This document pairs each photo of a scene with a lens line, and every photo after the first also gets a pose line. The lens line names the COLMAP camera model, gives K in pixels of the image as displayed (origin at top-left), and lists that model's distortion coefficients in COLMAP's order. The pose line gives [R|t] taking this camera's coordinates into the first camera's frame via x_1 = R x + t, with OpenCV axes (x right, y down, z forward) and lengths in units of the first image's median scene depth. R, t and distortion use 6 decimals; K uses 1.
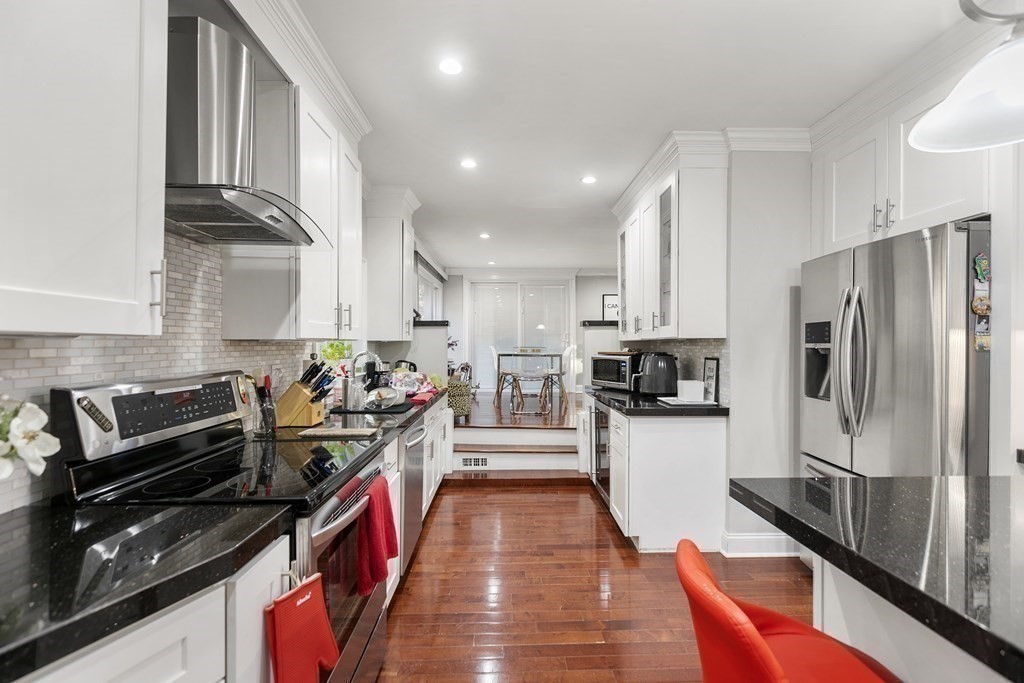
lens RADIAL K [[463.9, 0, 517.1], [0, 463.9, 343.4], [0, 0, 1]] dist [0.016097, 0.000230]
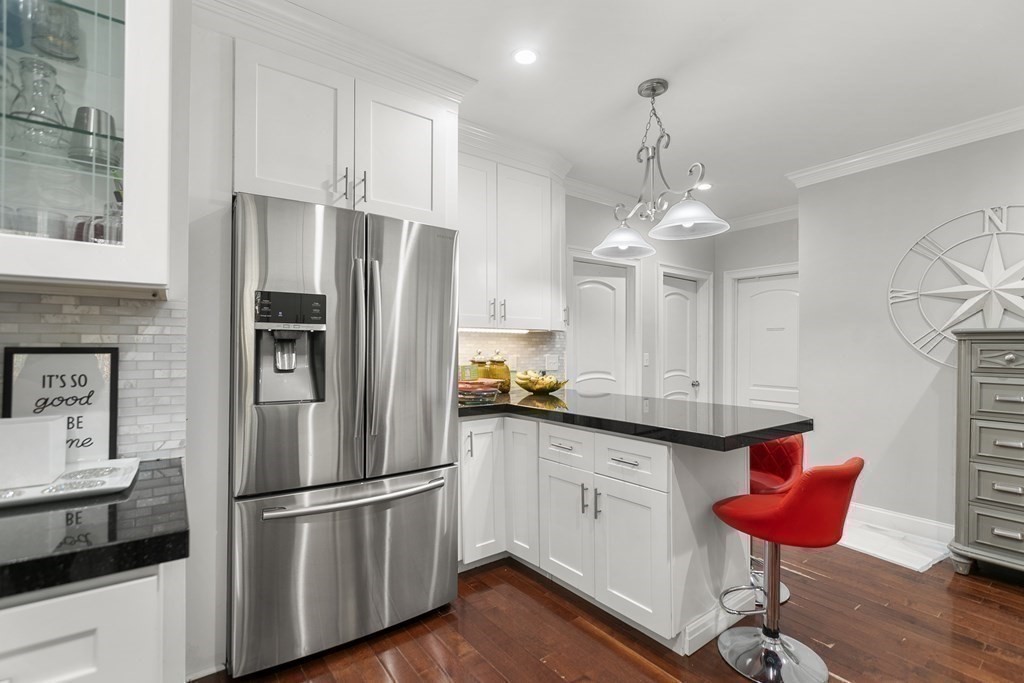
lens RADIAL K [[463.9, 0, 517.1], [0, 463.9, 343.4], [0, 0, 1]] dist [0.016097, 0.000230]
pose [[-0.565215, 0.005002, 0.824929, -0.091548], [-0.008942, 0.999886, -0.012190, 0.028084], [-0.824895, -0.014267, -0.565106, 0.898123]]
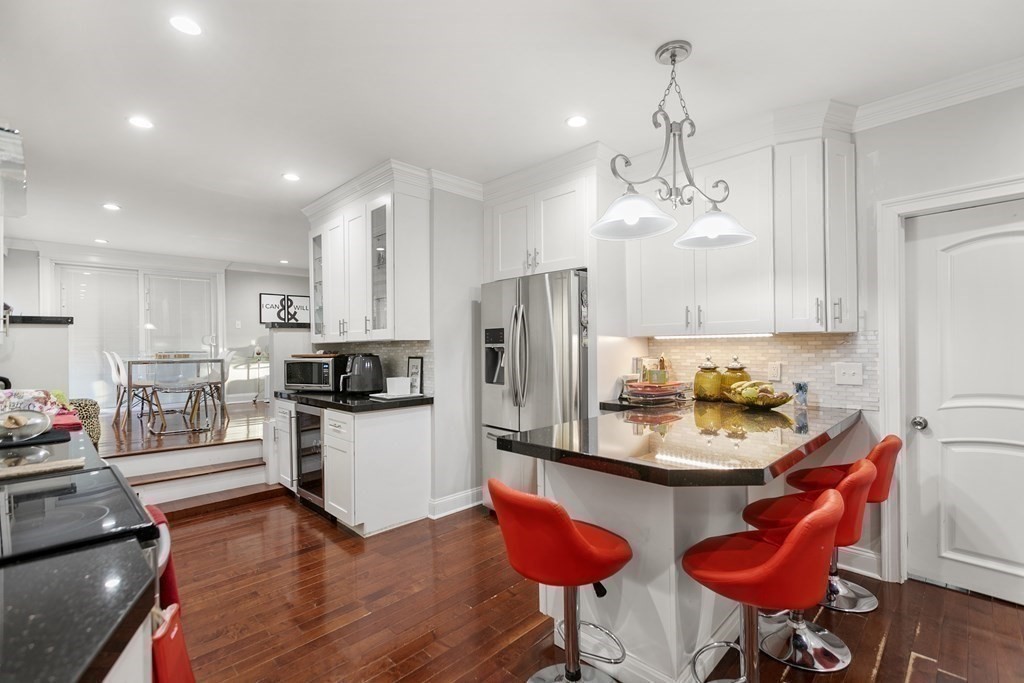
lens RADIAL K [[463.9, 0, 517.1], [0, 463.9, 343.4], [0, 0, 1]] dist [0.016097, 0.000230]
pose [[0.727667, -0.005087, 0.685912, -0.198537], [0.009879, 0.999947, -0.003065, 0.002889], [-0.685859, 0.009006, 0.727678, -0.033959]]
